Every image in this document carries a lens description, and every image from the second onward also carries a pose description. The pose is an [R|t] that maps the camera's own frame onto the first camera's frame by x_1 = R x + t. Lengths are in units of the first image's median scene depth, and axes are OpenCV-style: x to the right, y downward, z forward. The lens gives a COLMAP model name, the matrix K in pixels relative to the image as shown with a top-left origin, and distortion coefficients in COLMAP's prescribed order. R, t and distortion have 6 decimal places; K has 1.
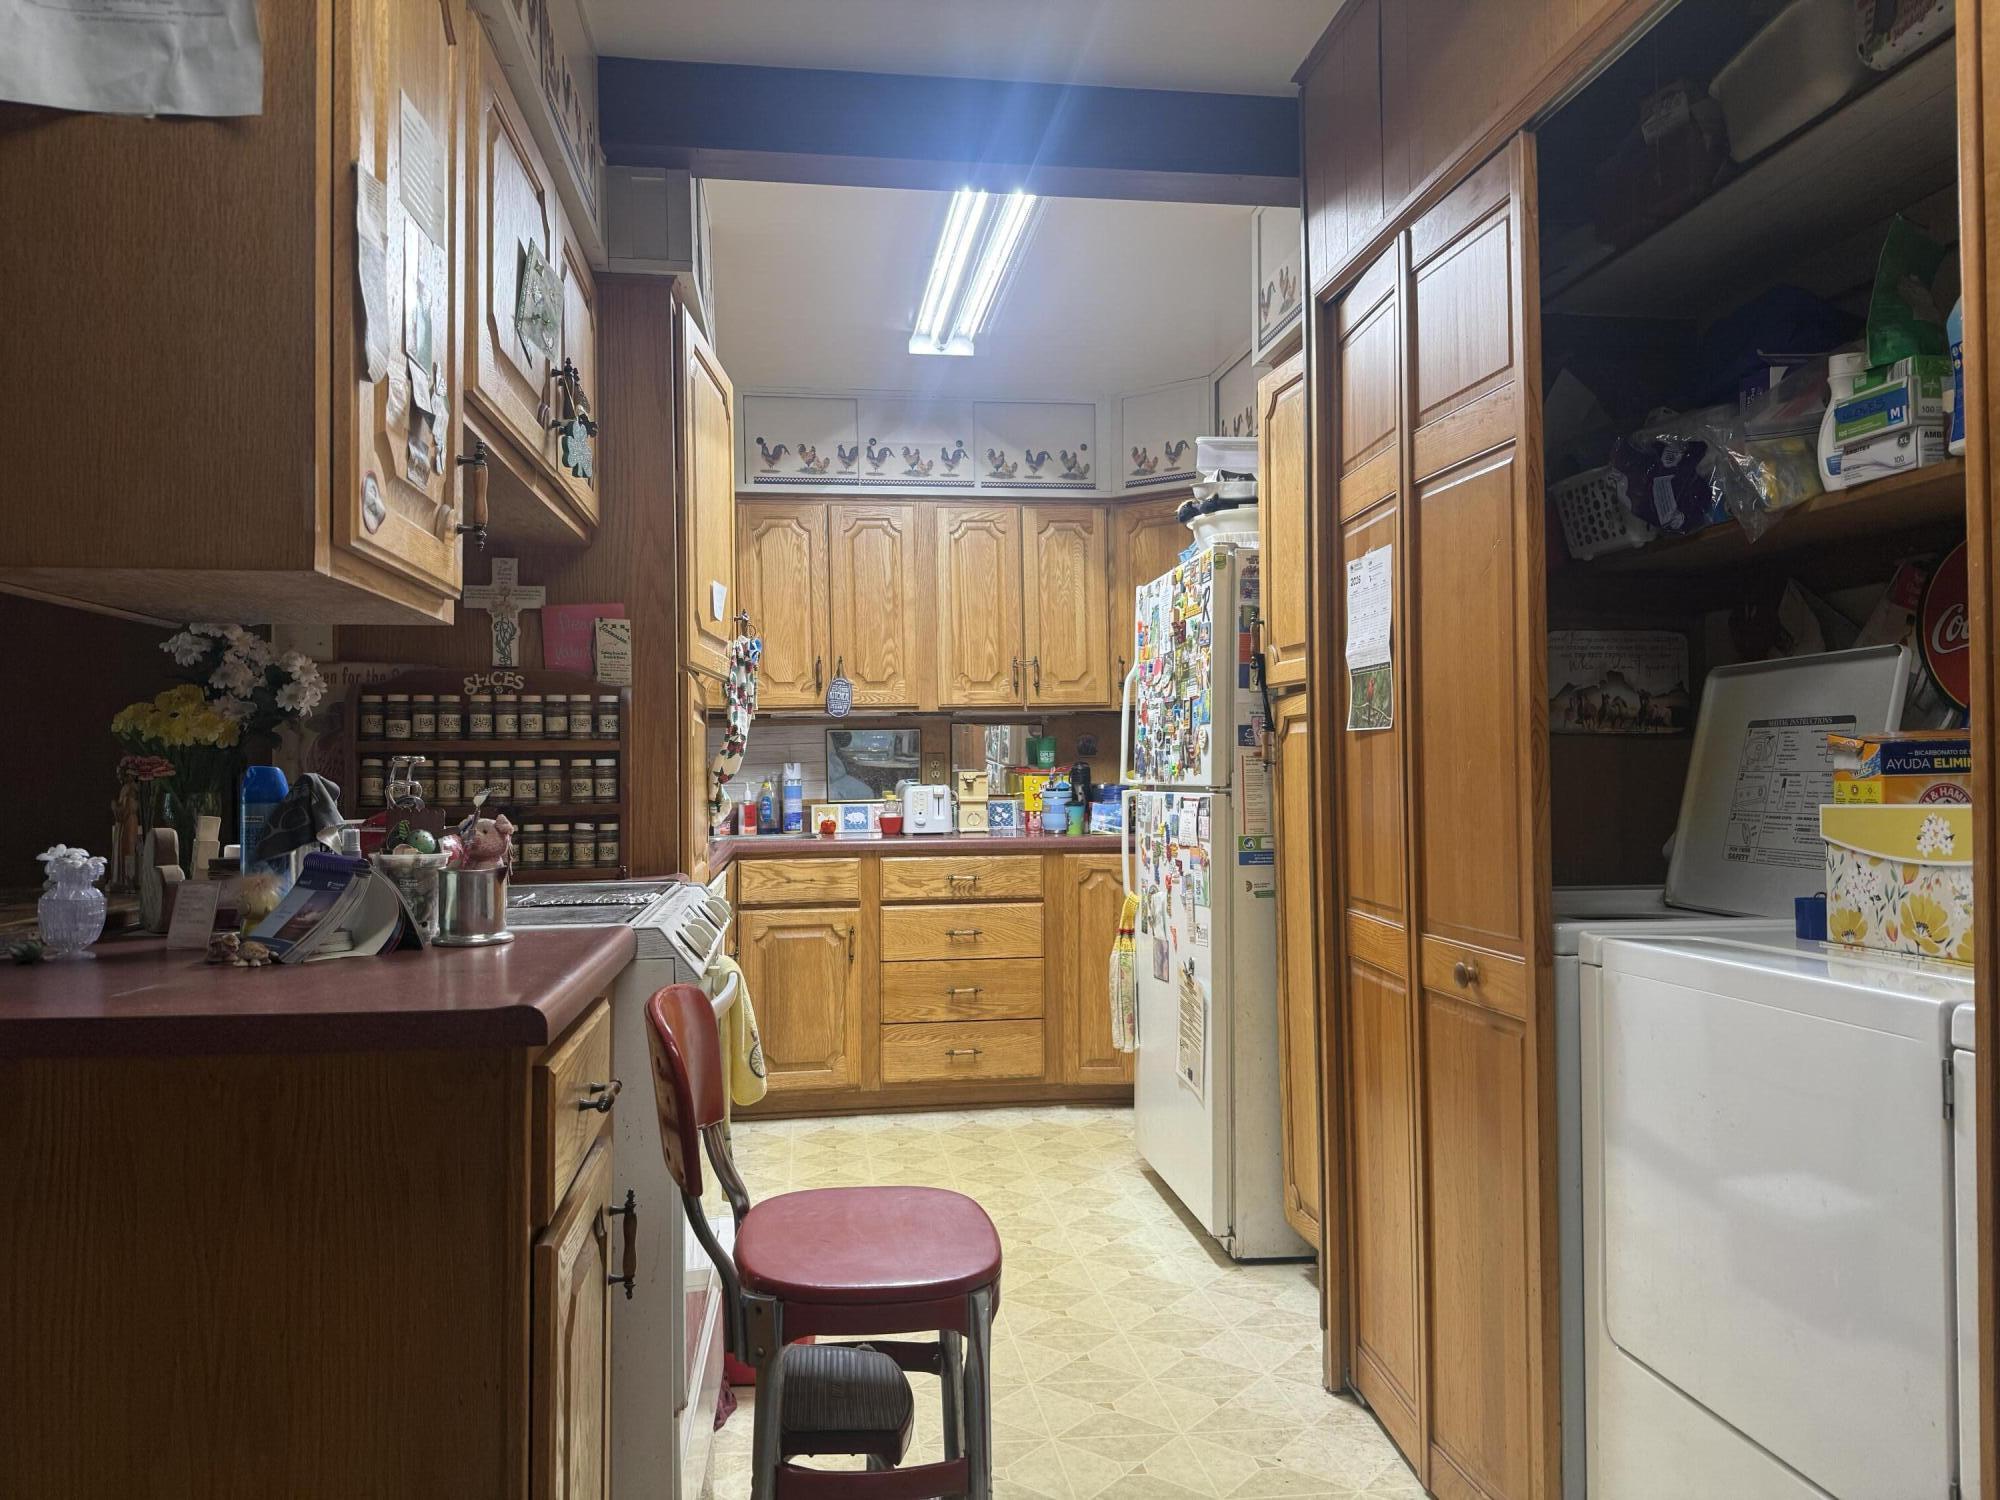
lens RADIAL K [[1434.2, 0, 1000.0], [0, 1434.2, 750.0], [0, 0, 1]] dist [0.003716, 0.001826]
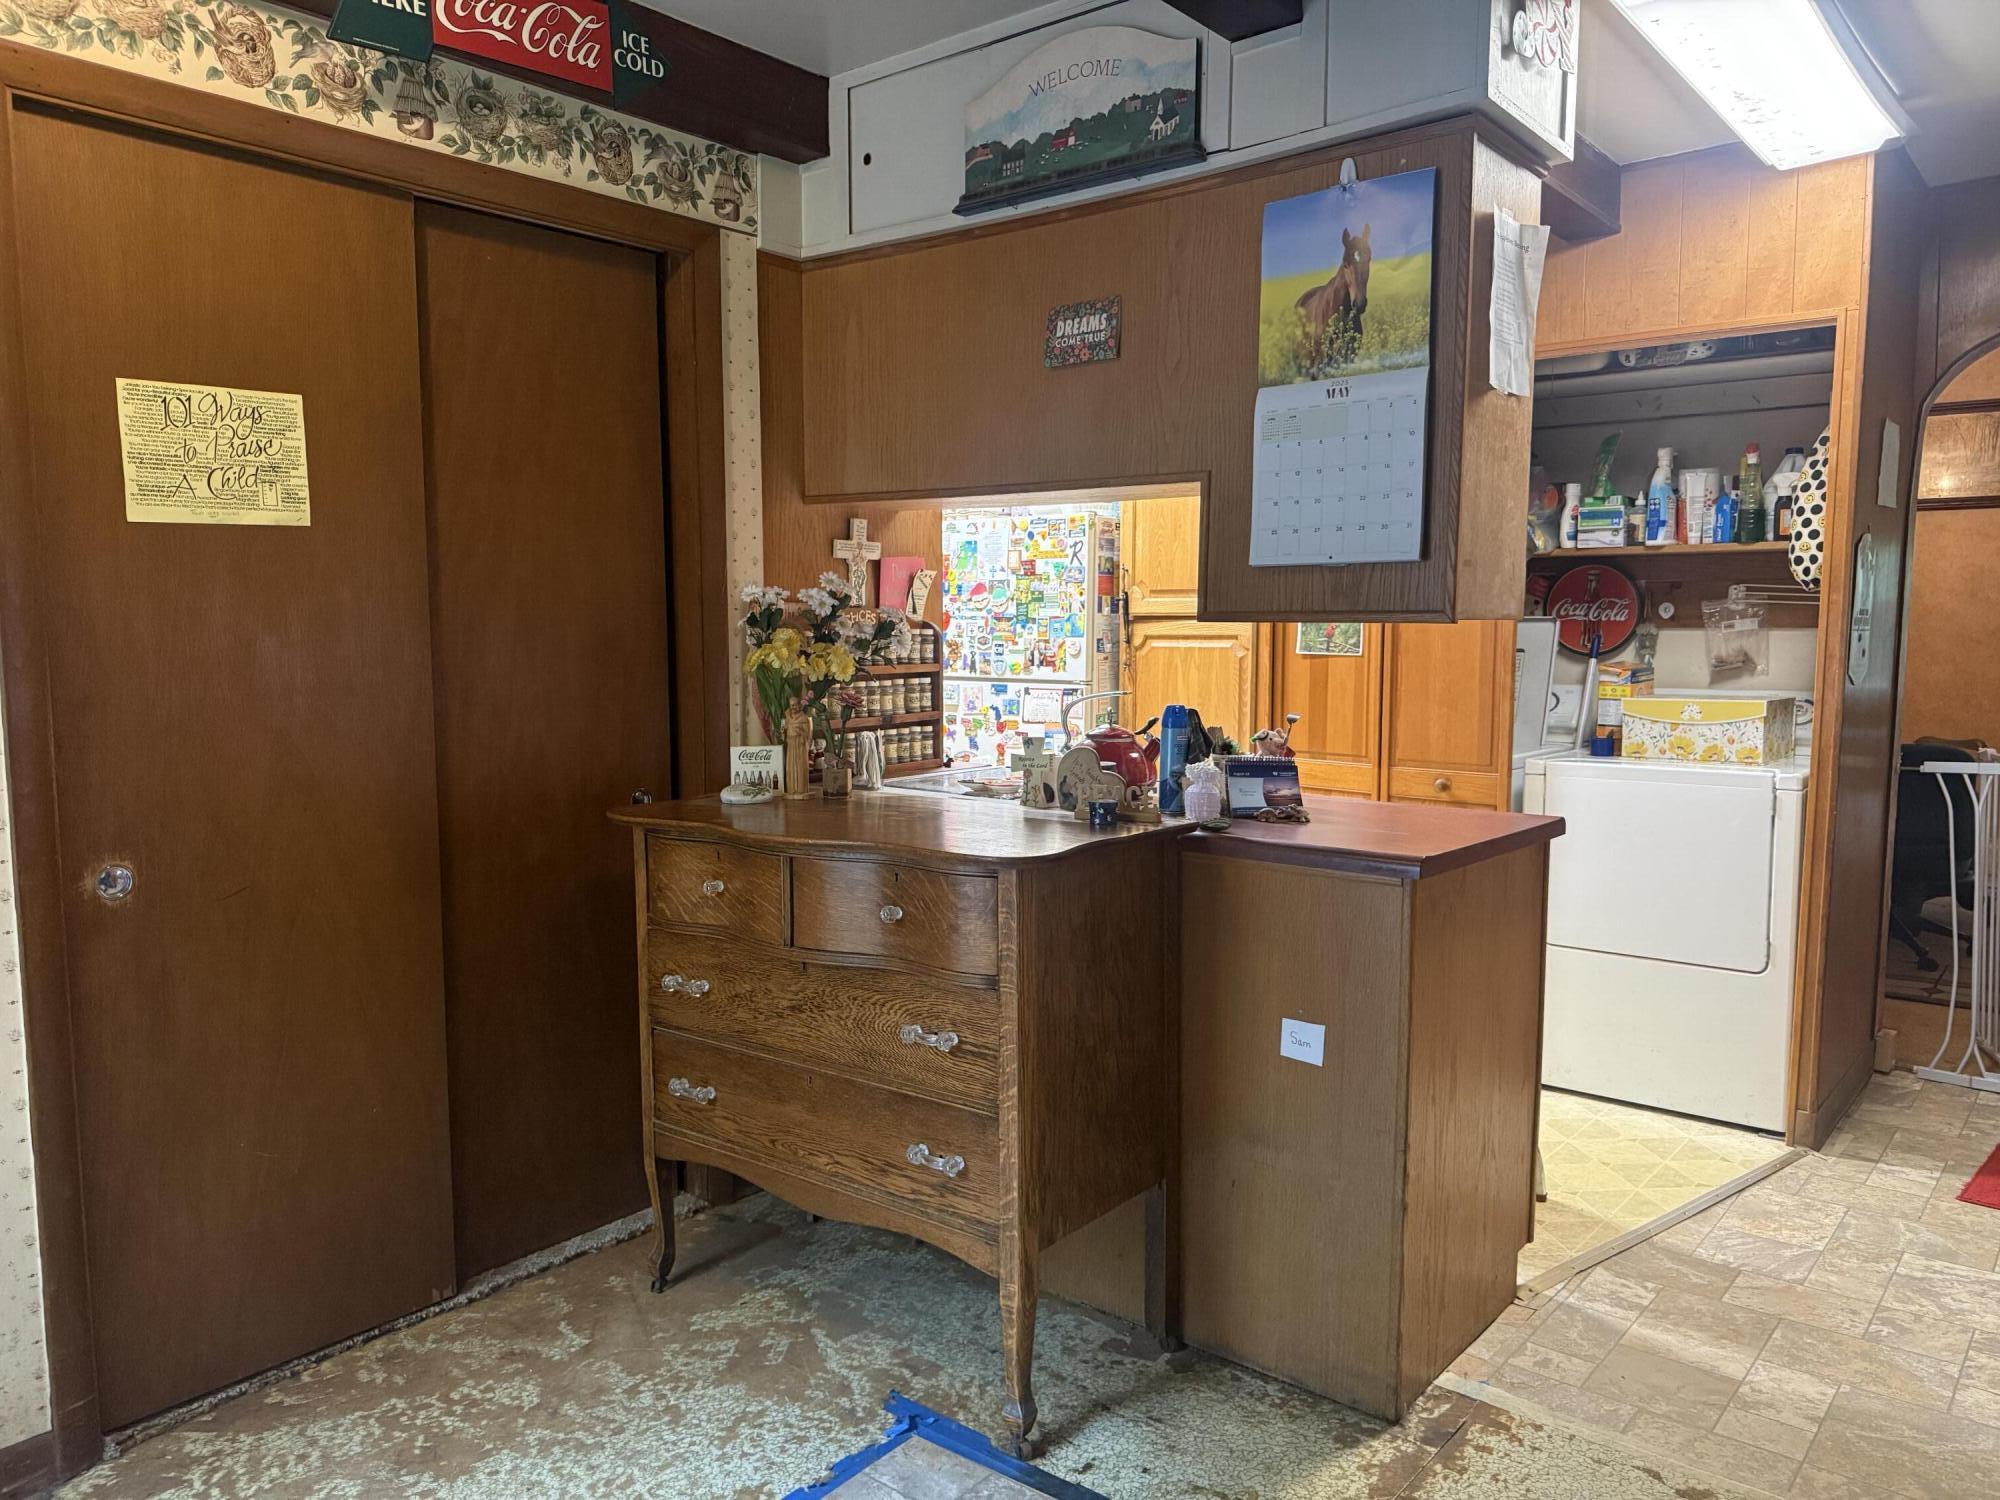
lens RADIAL K [[1434.2, 0, 1000.0], [0, 1434.2, 750.0], [0, 0, 1]] dist [0.003716, 0.001826]
pose [[0.739411, -0.054919, 0.671010, -1.350690], [-0.016464, 0.994894, 0.099569, -0.072362], [-0.673053, -0.084669, 0.734732, -0.023520]]
